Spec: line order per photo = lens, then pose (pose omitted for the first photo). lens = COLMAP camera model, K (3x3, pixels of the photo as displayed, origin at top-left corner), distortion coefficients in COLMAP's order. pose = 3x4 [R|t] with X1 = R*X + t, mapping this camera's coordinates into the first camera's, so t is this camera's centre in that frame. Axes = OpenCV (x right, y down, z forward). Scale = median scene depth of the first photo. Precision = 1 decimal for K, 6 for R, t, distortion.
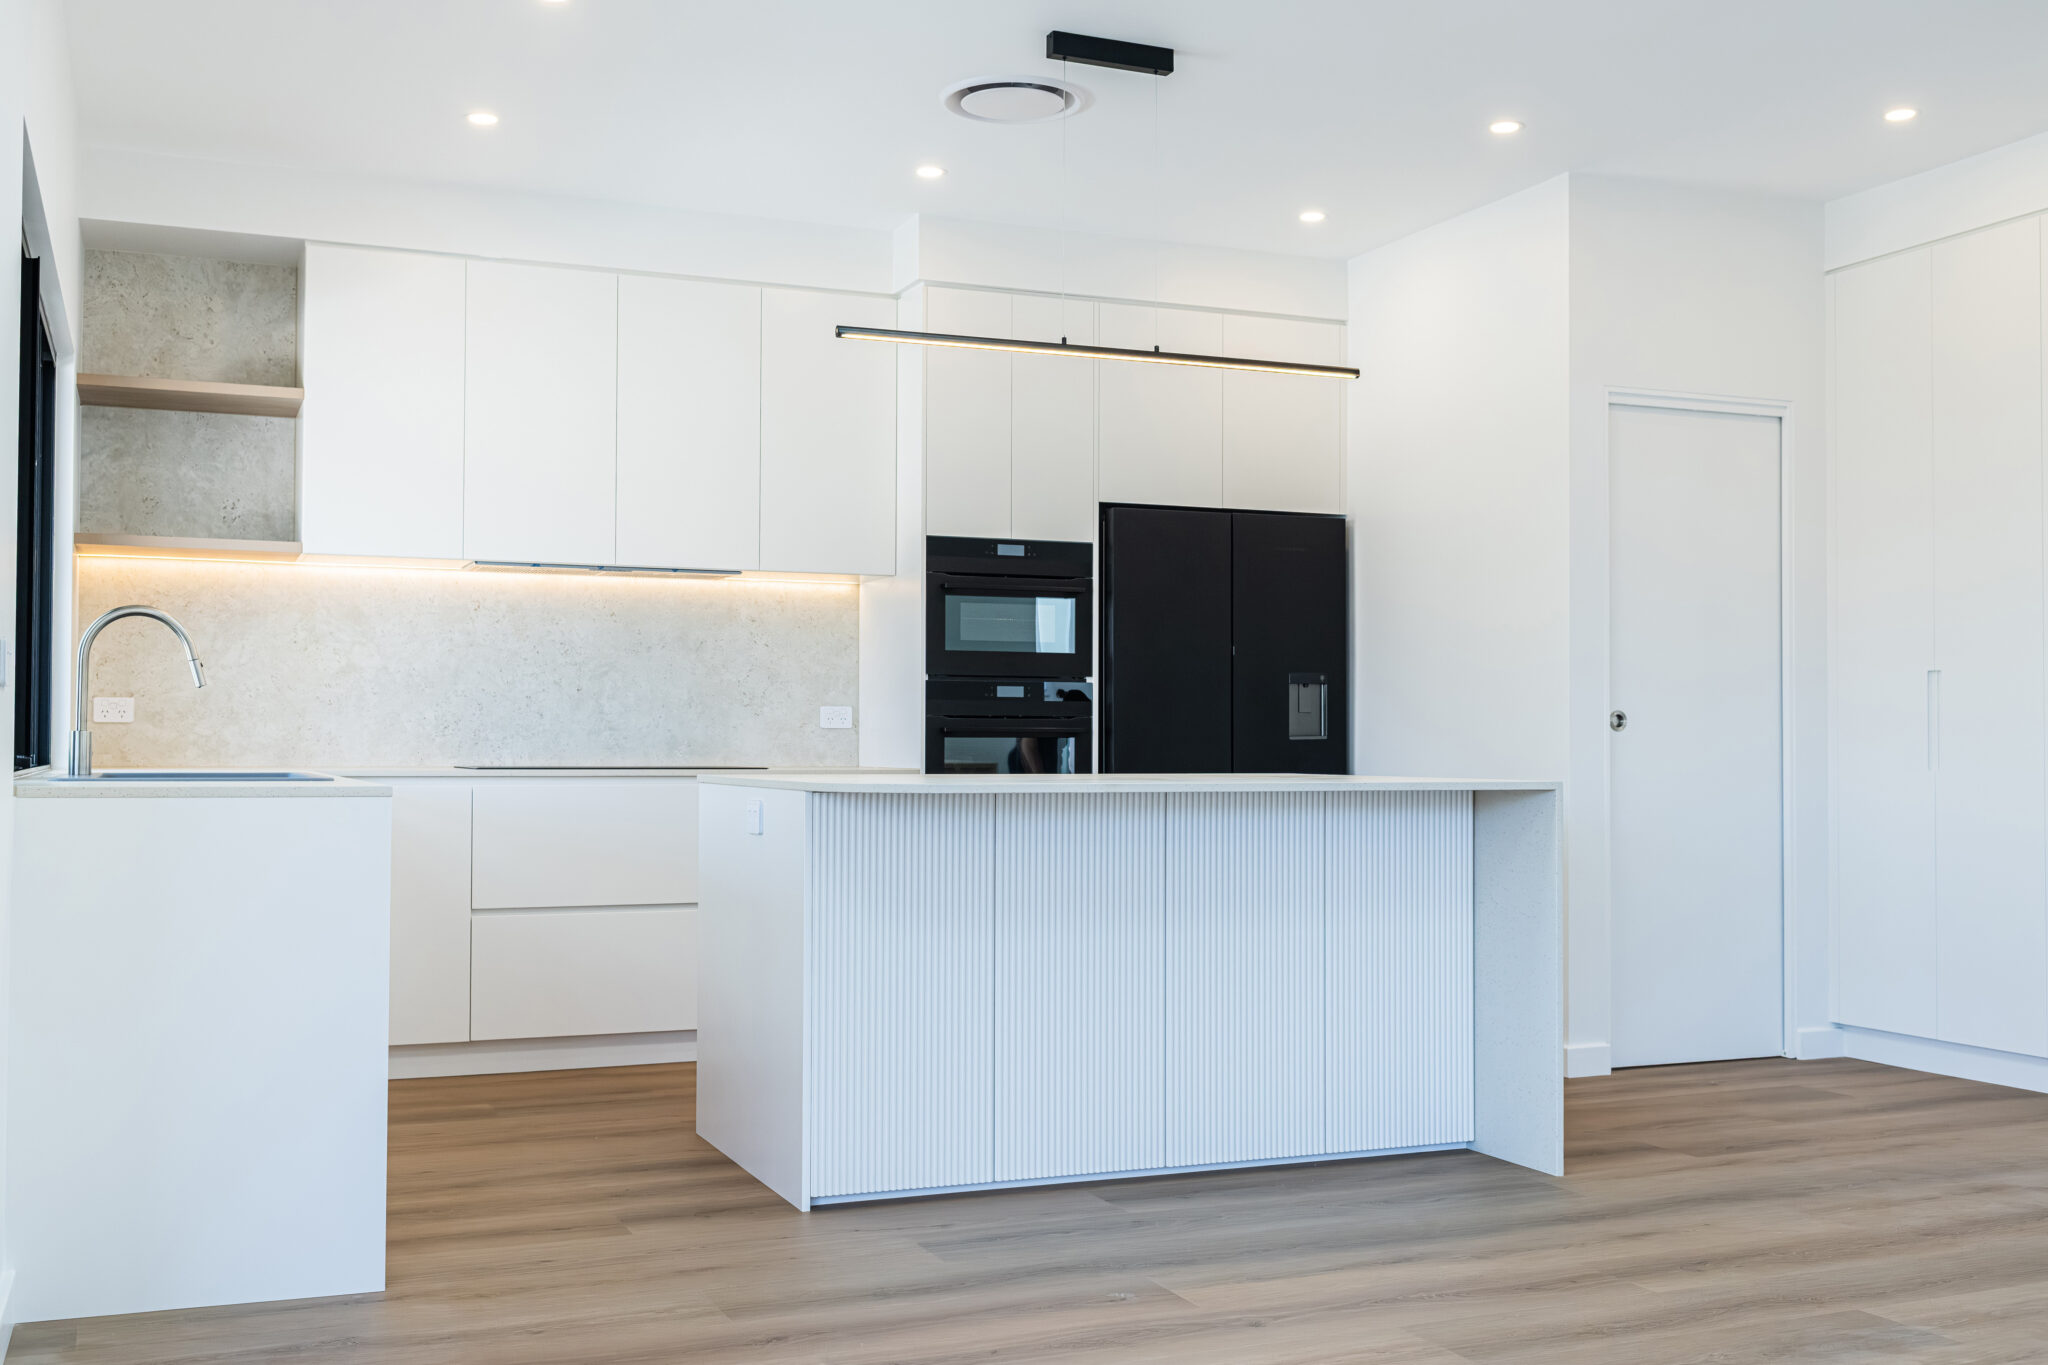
lens RADIAL K [[2123.3, 0, 1024.0], [0, 2123.3, 682.5], [0, 0, 1]] dist [0.027451, -0.013210]
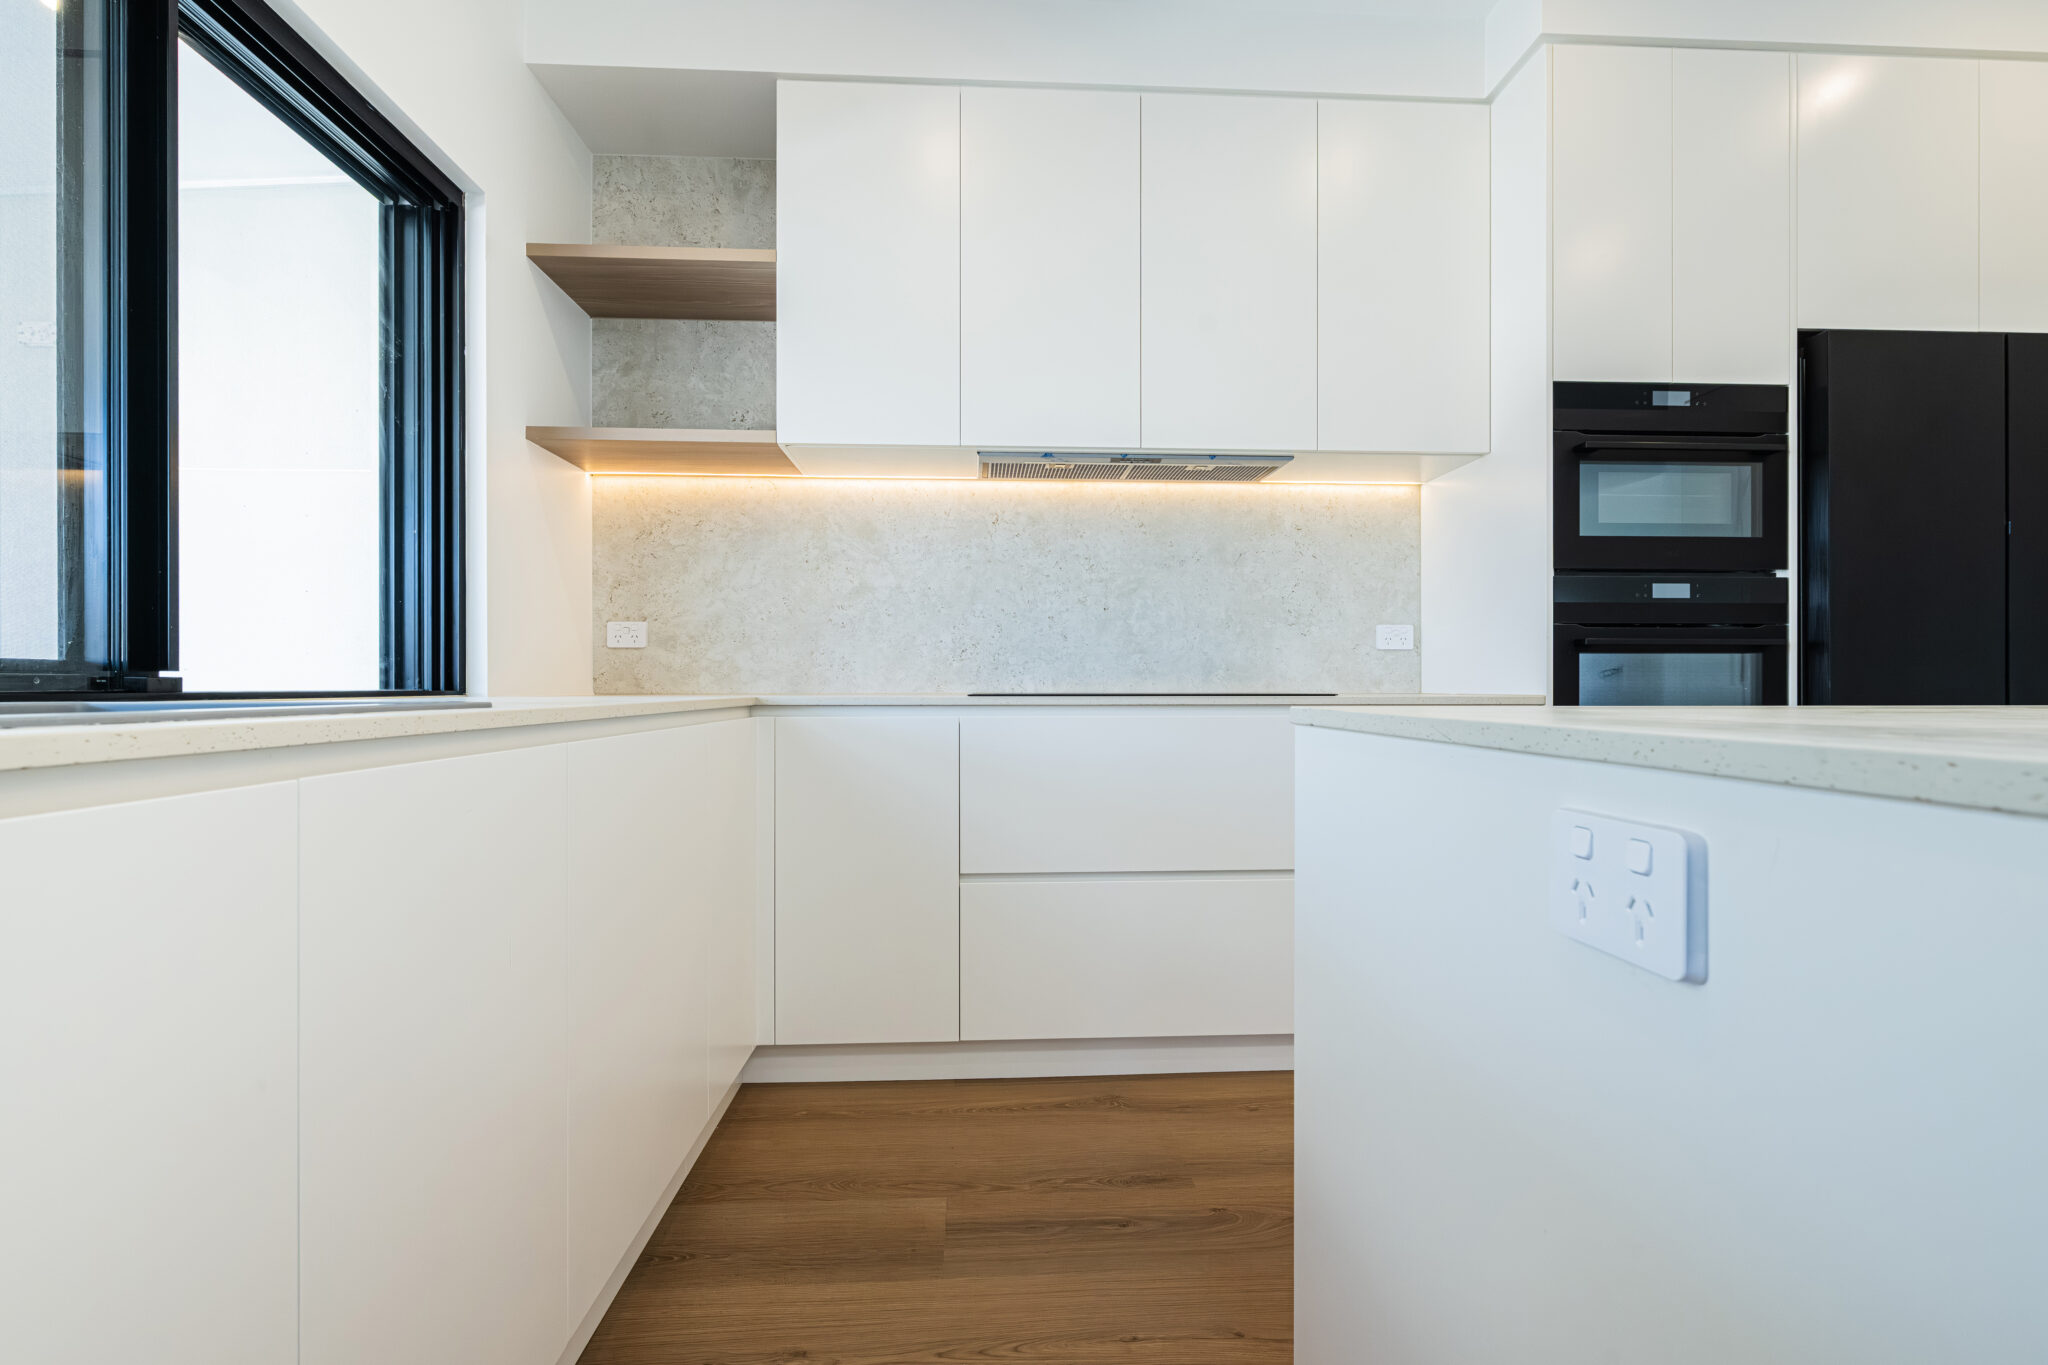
lens RADIAL K [[934.7, 0, 1024.0], [0, 934.7, 682.5], [0, 0, 1]] dist [0.002530, 0.000524]
pose [[0.941056, -0.005445, -0.338206, -0.108793], [0.014453, 0.999605, 0.024123, 0.025112], [0.337941, -0.027589, 0.940763, 0.620612]]
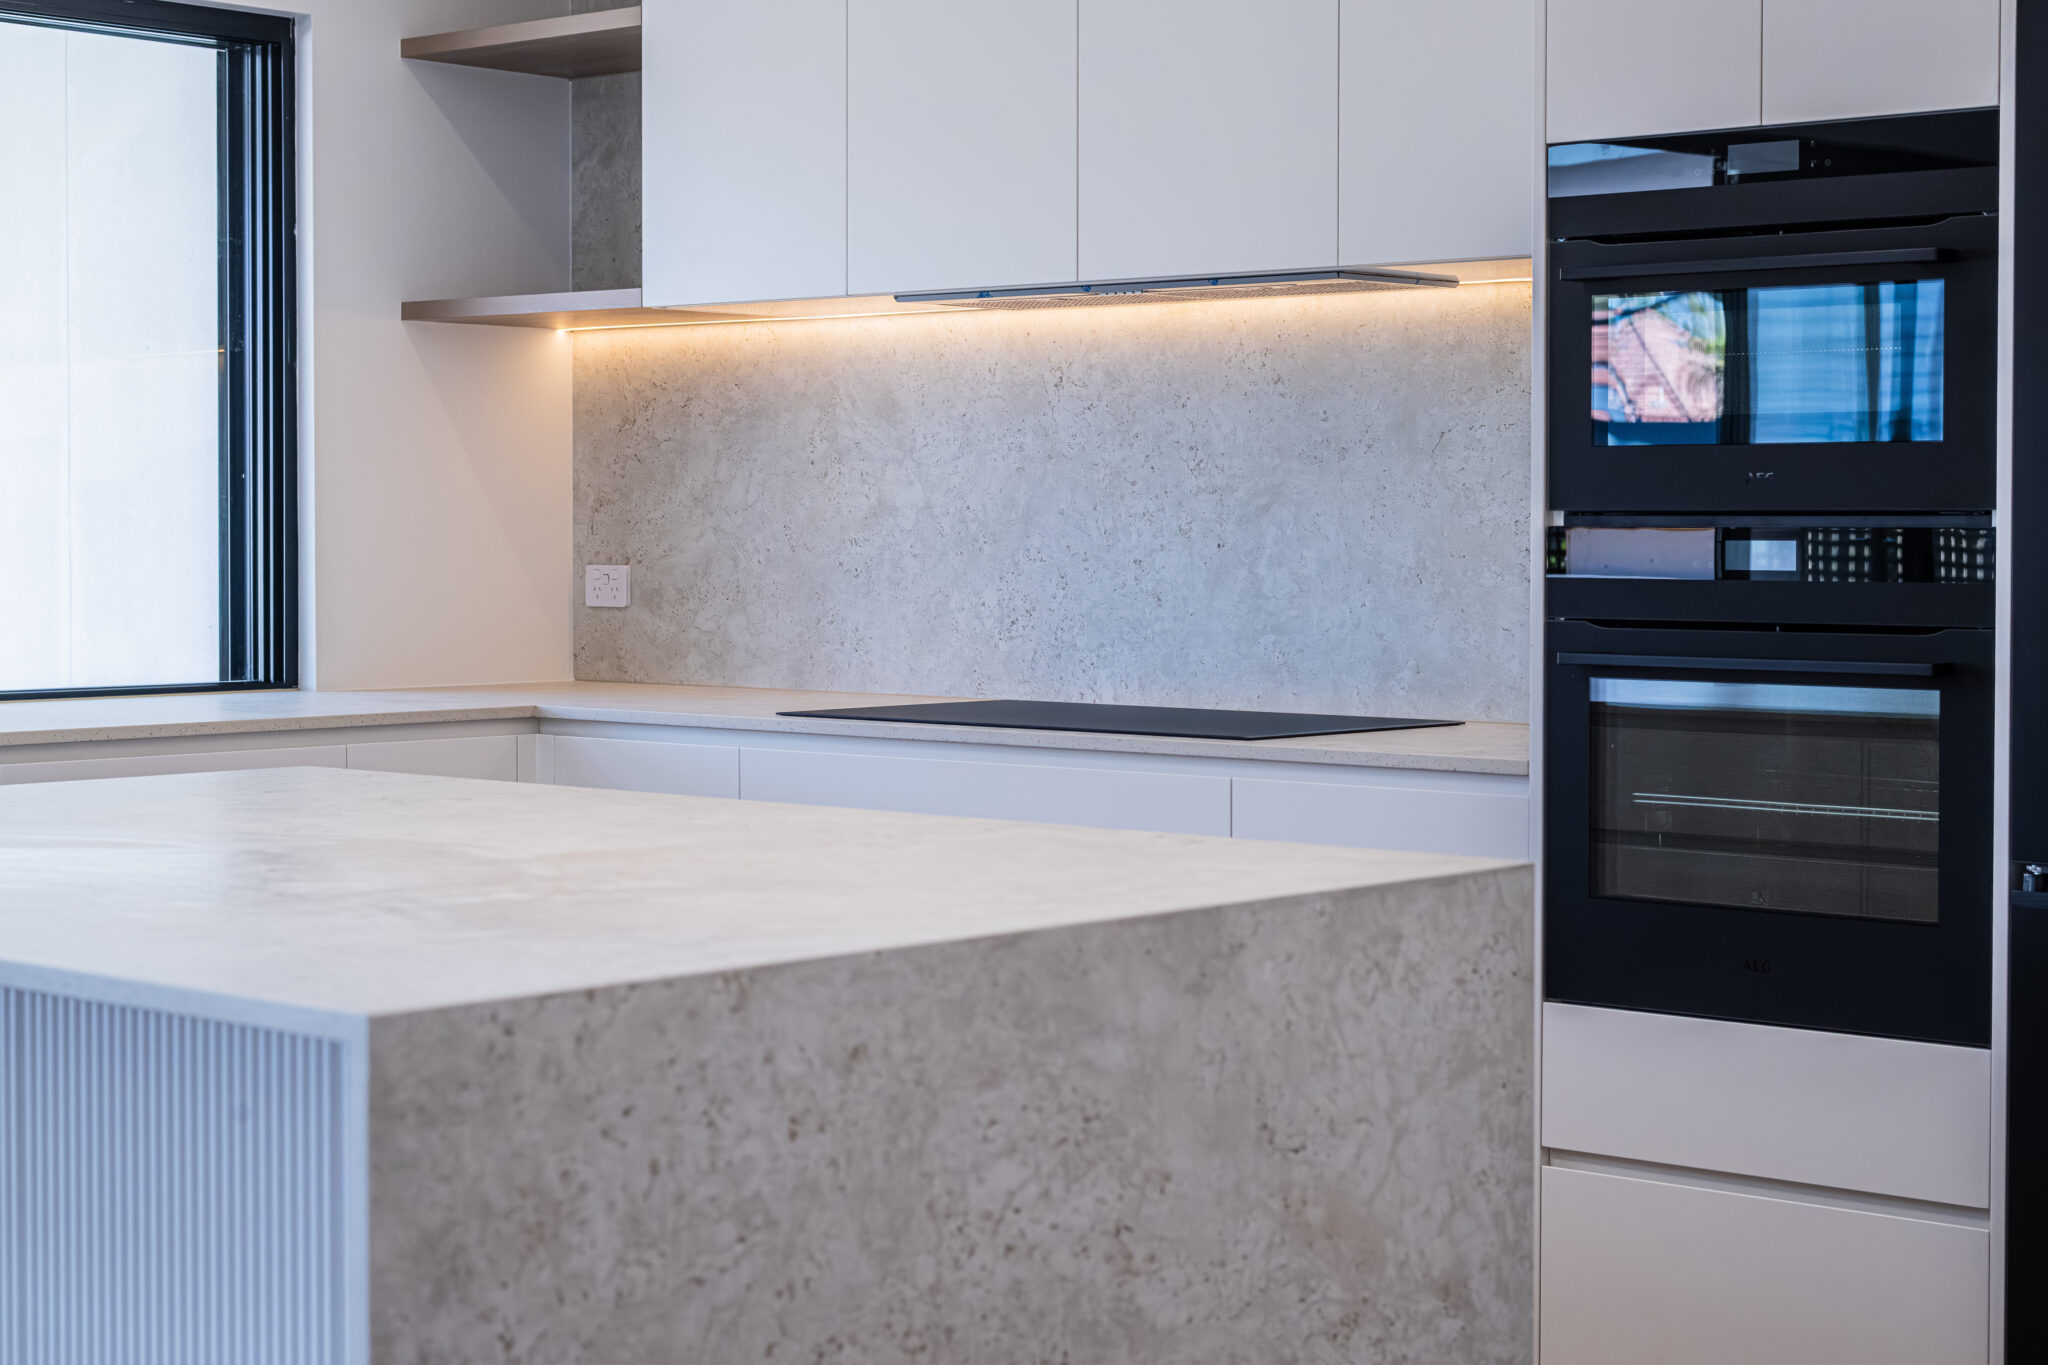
lens RADIAL K [[3474.9, 0, 1024.0], [0, 3474.9, 682.5], [0, 0, 1]] dist [-0.045773, -0.122034]
pose [[0.435445, 0.038304, -0.899400, 0.468545], [0.027417, 0.998067, 0.055780, -0.010498], [0.899798, -0.048947, 0.433553, 0.637134]]
